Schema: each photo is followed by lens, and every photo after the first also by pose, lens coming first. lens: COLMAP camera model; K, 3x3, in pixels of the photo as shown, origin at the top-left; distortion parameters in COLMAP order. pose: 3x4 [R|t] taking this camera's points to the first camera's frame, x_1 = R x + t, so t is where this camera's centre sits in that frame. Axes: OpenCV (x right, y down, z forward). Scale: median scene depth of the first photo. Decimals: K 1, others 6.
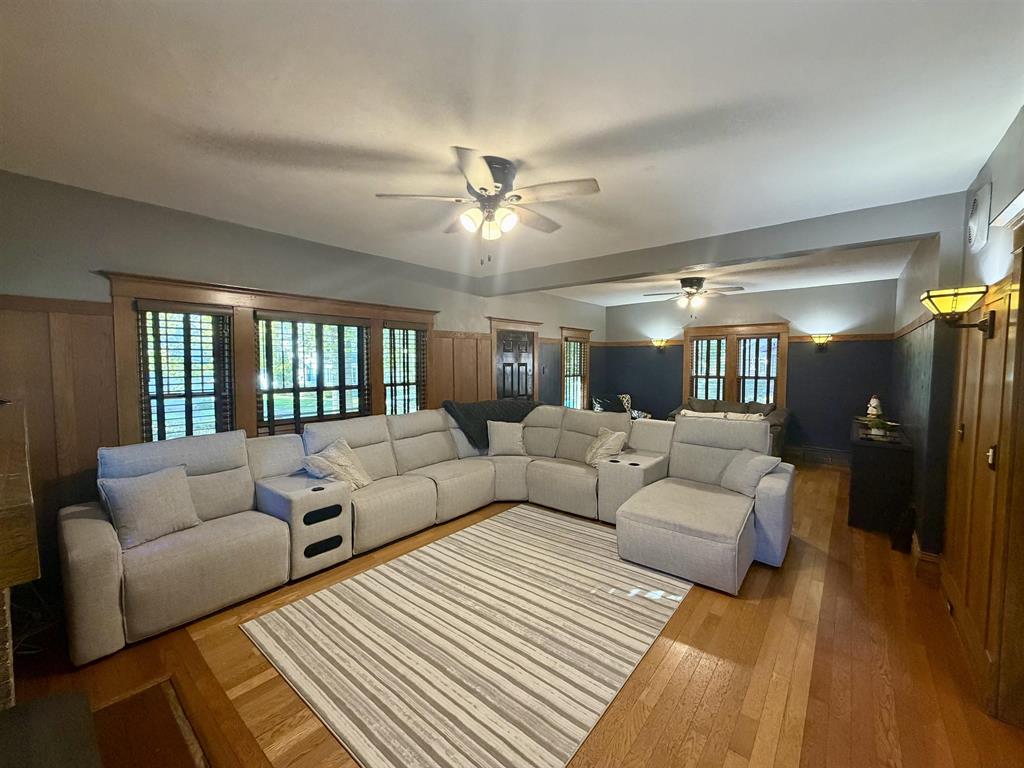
lens RADIAL K [[409.2, 0, 506.8], [0, 409.2, 384.6], [0, 0, 1]] dist [-0.000479, 0.000033]
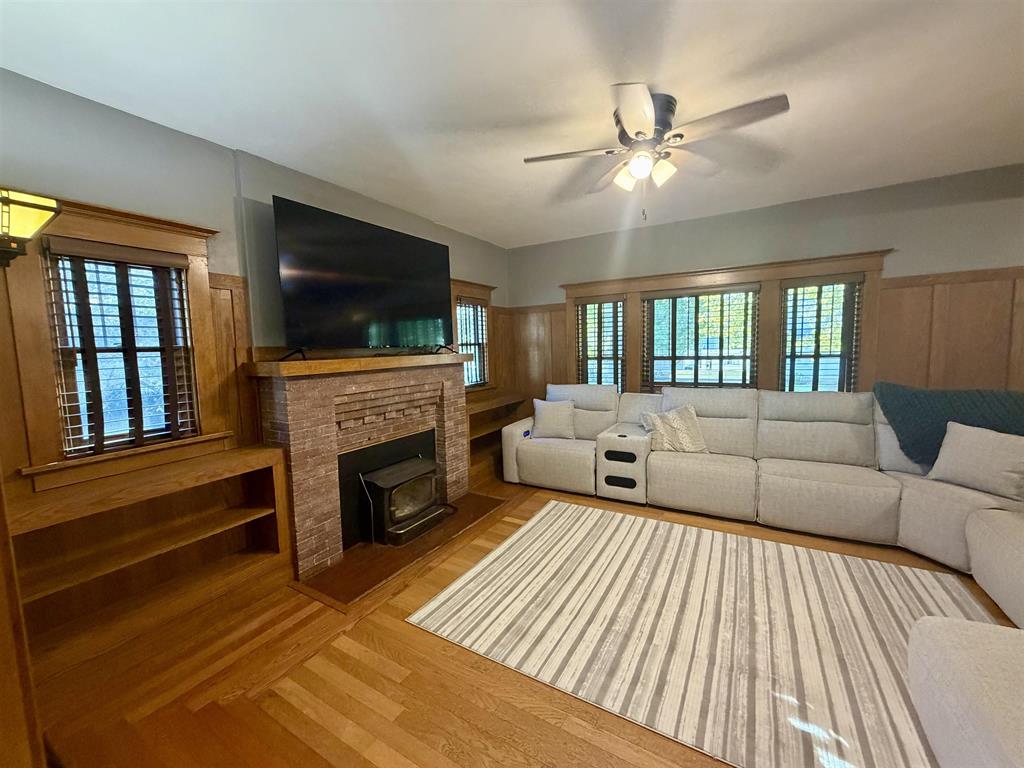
lens RADIAL K [[409.2, 0, 507.3], [0, 409.2, 384.0], [0, 0, 1]] dist [-0.000479, 0.000033]
pose [[0.157088, 0.086463, -0.983793, 0.711985], [-0.028186, 0.996147, 0.083048, 0.005951], [0.987182, 0.014683, 0.158919, 0.472355]]
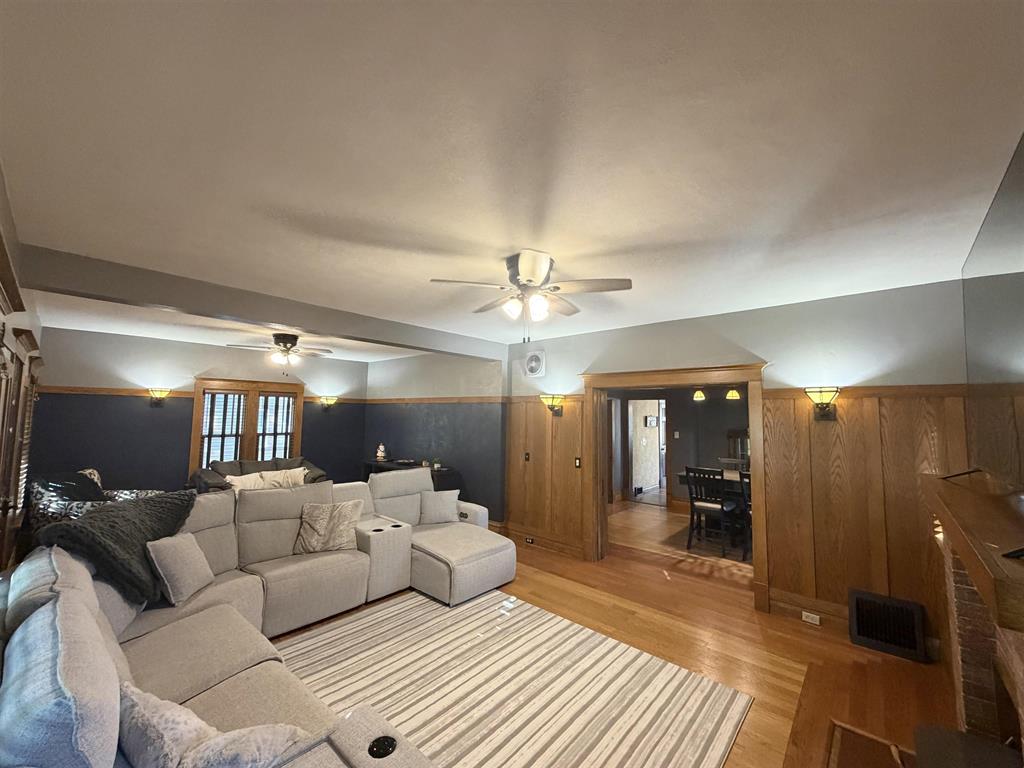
lens RADIAL K [[409.2, 0, 511.9], [0, 409.2, 383.6], [0, 0, 1]] dist [-0.000479, 0.000033]
pose [[0.030702, 0.078795, 0.996418, -0.951186], [0.040221, 0.995983, -0.080000, -0.088443], [-0.998719, 0.042534, 0.027409, 0.864111]]
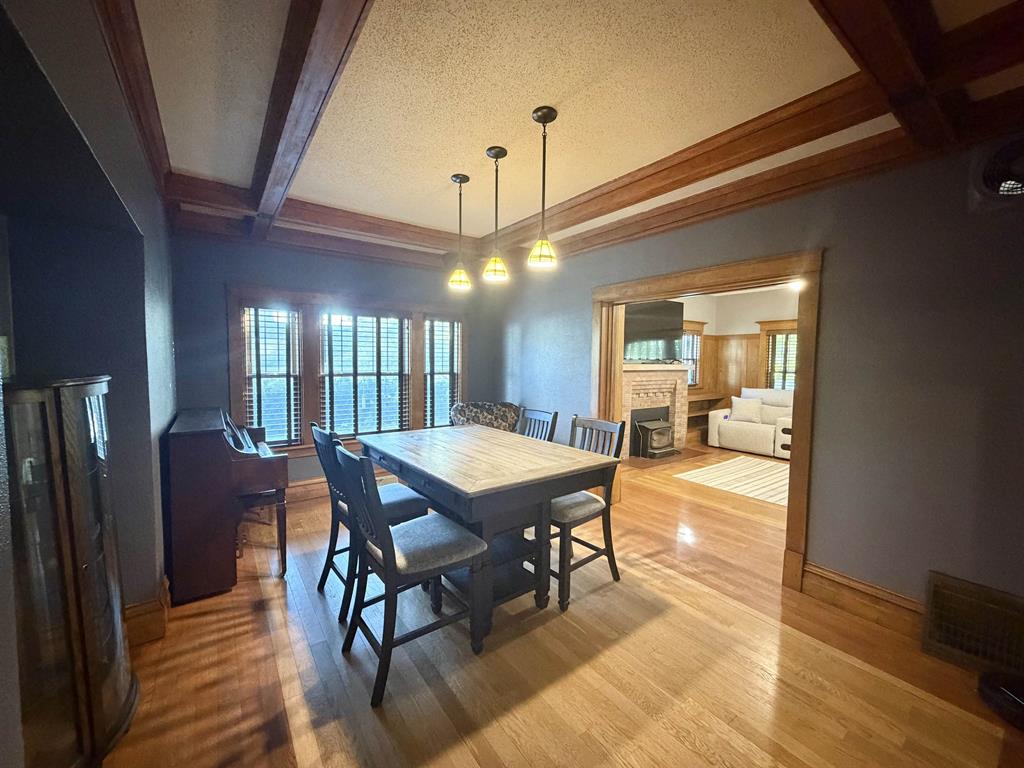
lens RADIAL K [[409.2, 0, 509.7], [0, 409.2, 387.1], [0, 0, 1]] dist [-0.000479, 0.000033]
pose [[-0.242731, 0.059547, -0.968264, 1.845772], [-0.065815, 0.994804, 0.077678, 0.035394], [0.967858, 0.082581, -0.237551, 0.121628]]
